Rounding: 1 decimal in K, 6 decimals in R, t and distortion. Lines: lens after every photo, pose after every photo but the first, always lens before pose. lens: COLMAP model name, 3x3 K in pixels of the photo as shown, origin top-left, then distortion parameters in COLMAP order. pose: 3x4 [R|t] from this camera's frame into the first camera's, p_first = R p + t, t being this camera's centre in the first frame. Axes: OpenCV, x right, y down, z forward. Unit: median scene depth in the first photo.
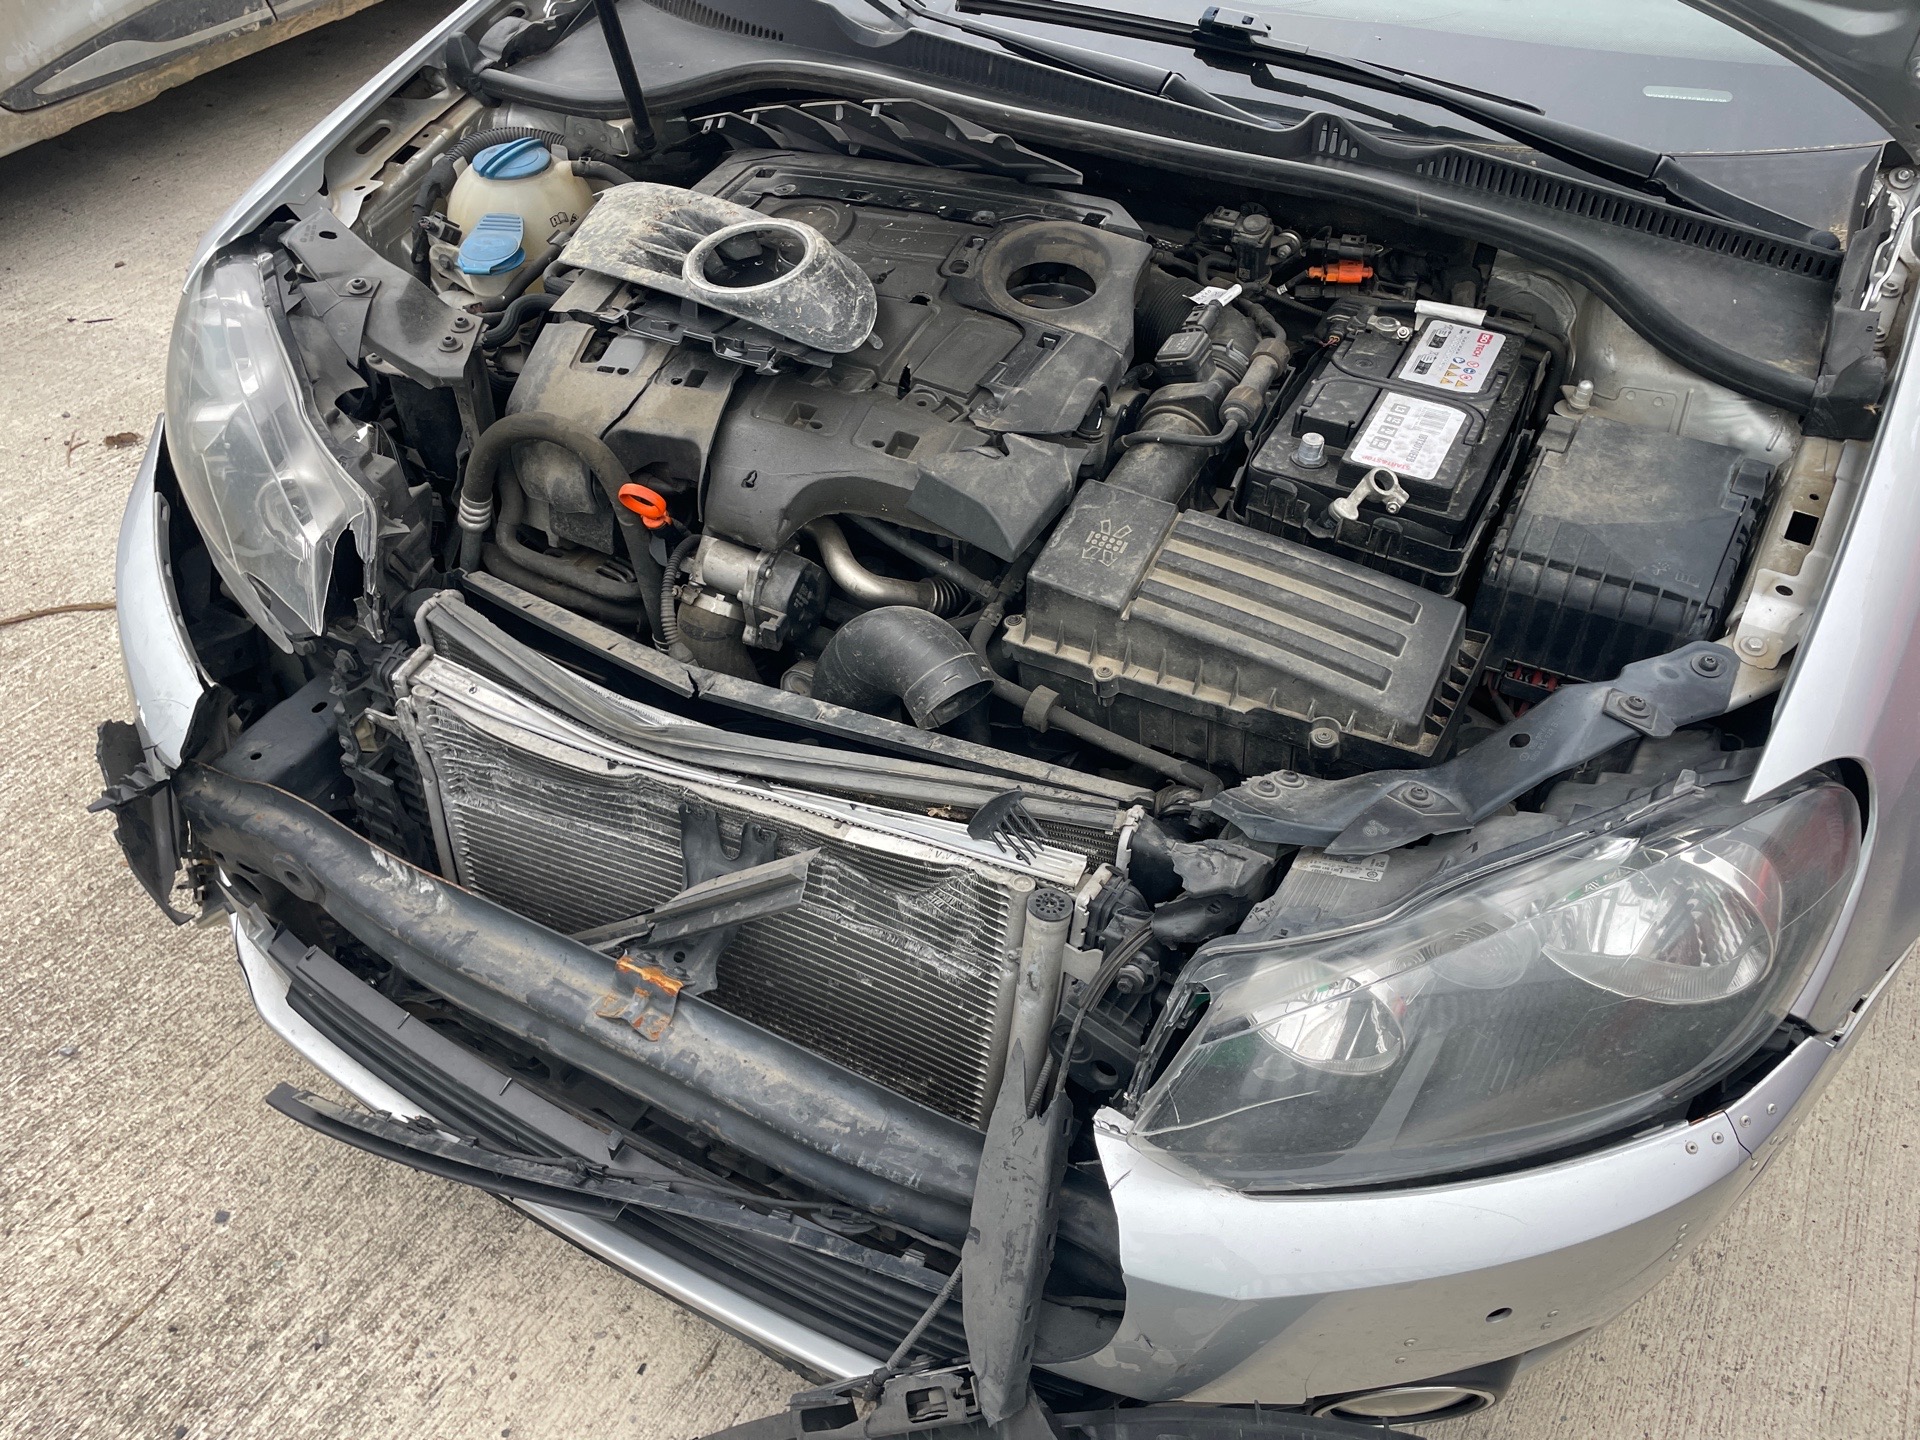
lens RADIAL K [[1474.7, 0, 963.8], [0, 1474.7, 772.5], [0, 0, 1]] dist [0.101712, -0.144870]
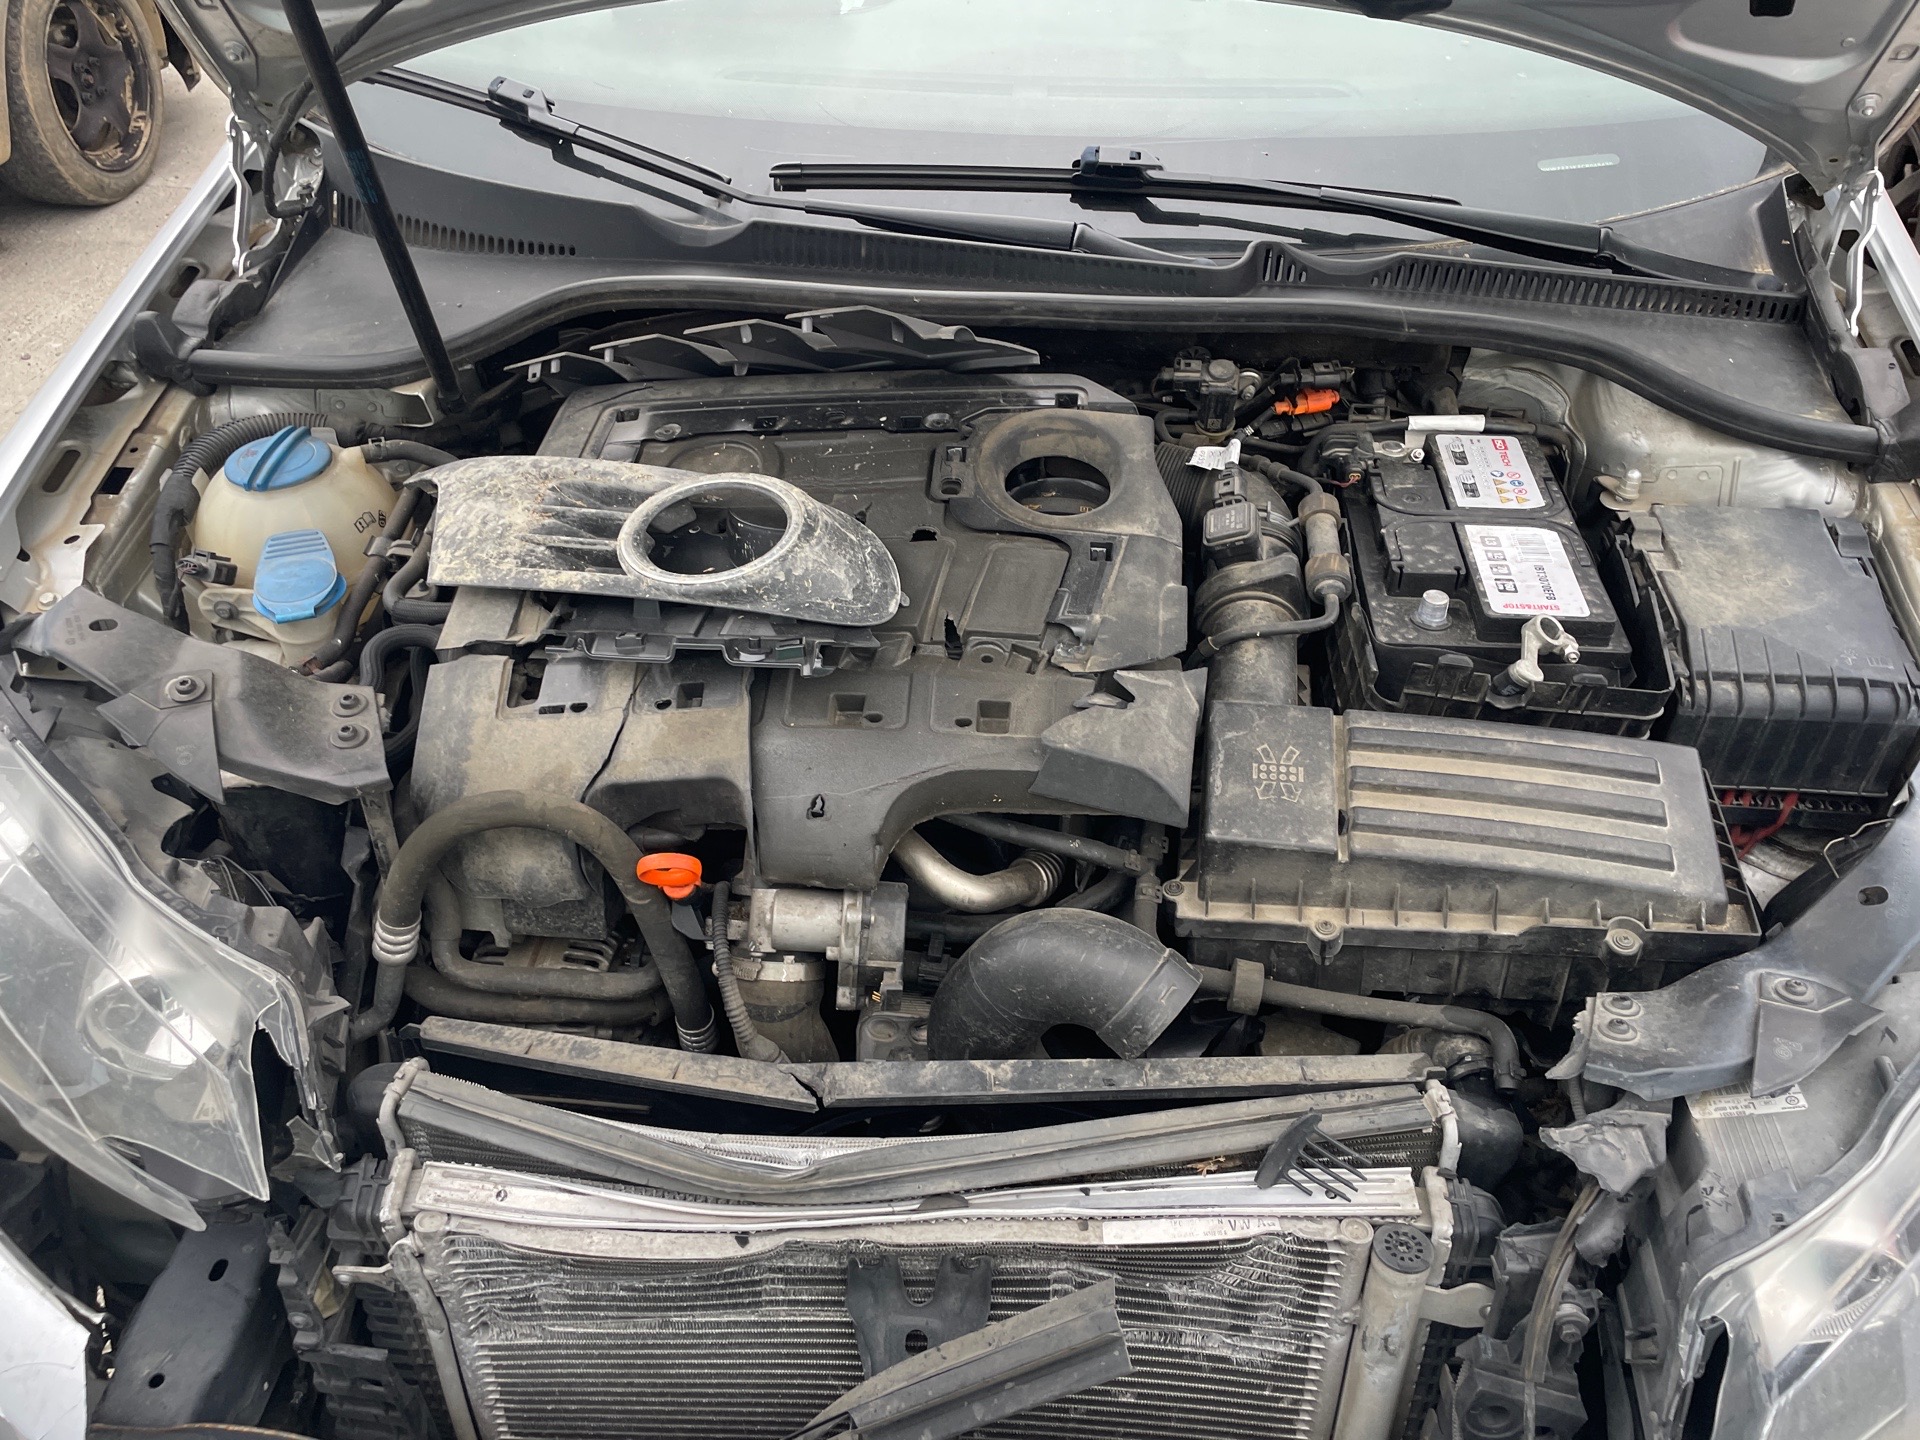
lens RADIAL K [[1470.5, 0, 947.7], [0, 1470.5, 725.4], [0, 0, 1]] dist [0.085217, -0.113169]
pose [[0.924688, -0.249576, 0.287513, -0.280862], [0.273309, 0.960877, -0.044914, -0.180062], [-0.265056, 0.120111, 0.956723, 0.239611]]
